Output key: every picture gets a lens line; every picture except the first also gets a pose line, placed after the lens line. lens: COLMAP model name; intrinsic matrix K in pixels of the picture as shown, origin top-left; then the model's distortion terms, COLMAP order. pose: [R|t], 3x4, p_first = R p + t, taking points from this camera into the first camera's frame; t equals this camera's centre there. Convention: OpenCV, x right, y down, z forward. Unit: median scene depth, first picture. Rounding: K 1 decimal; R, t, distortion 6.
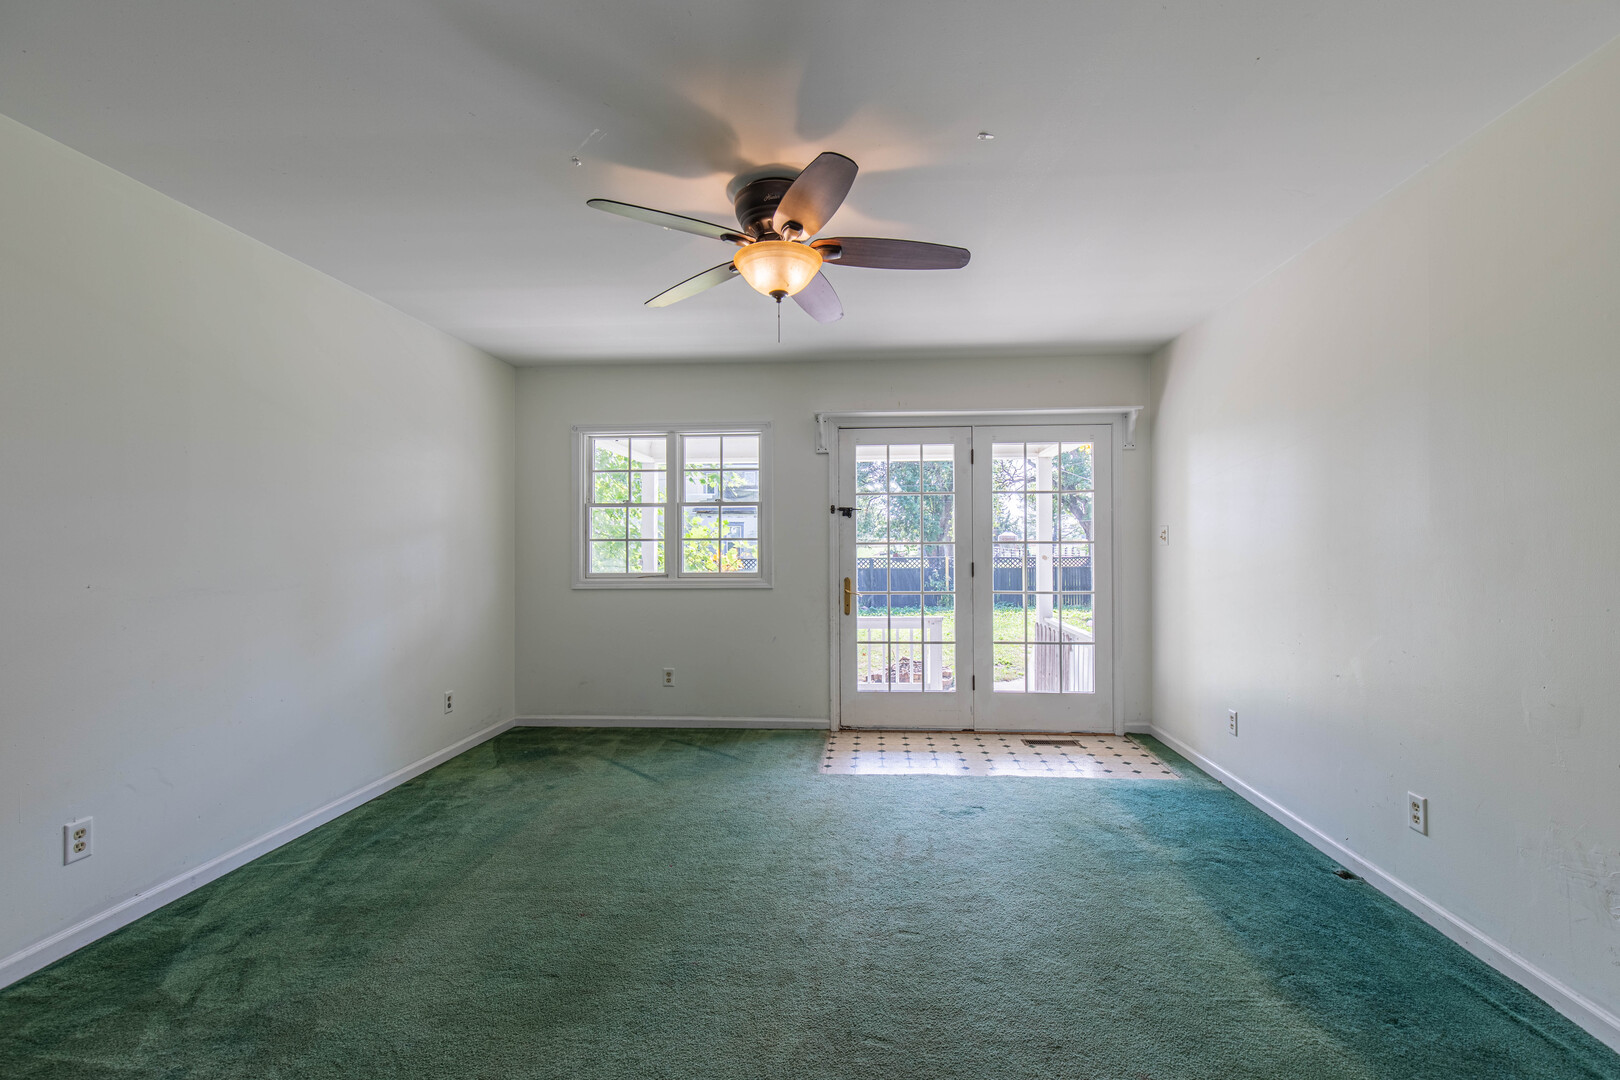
lens RADIAL K [[740.8, 0, 810.0], [0, 740.8, 540.0], [0, 0, 1]] dist [0.001028, 0.000217]
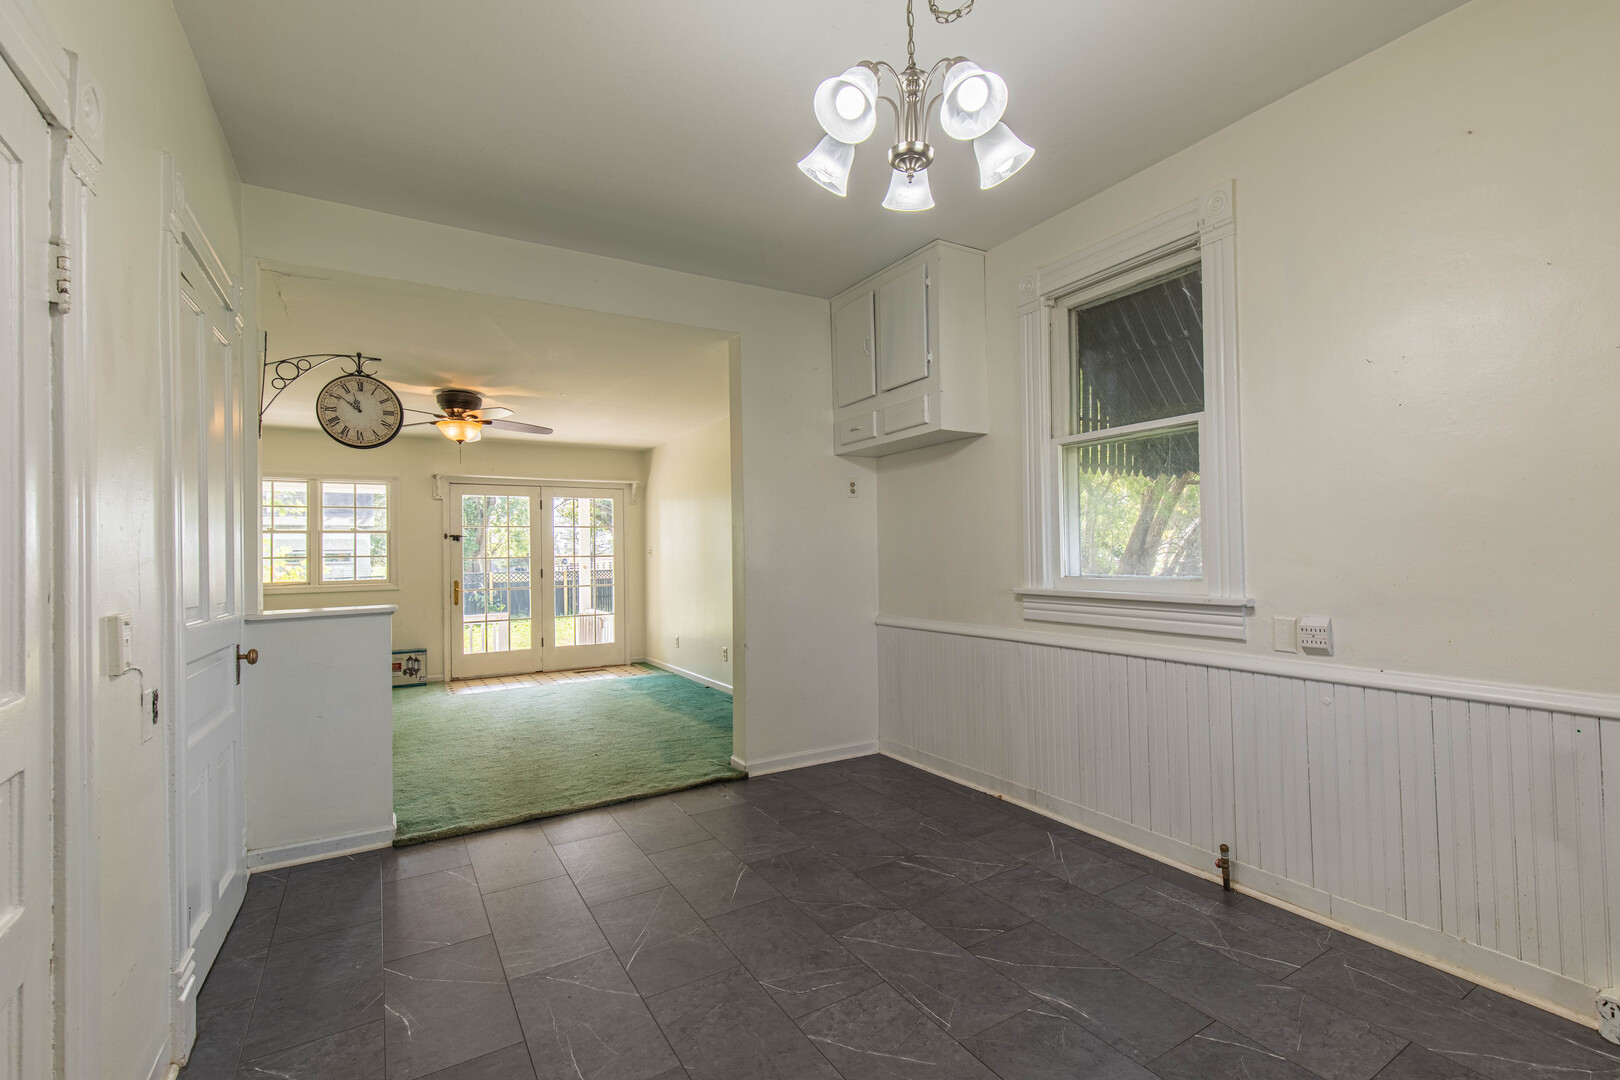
lens RADIAL K [[724.2, 0, 821.0], [0, 724.2, 543.2], [0, 0, 1]] dist [0.008197, 0.000020]
pose [[0.812880, 0.000691, 0.582430, -0.213824], [0.010005, 0.999835, -0.015150, 0.003542], [-0.582345, 0.018142, 0.812739, -0.669774]]
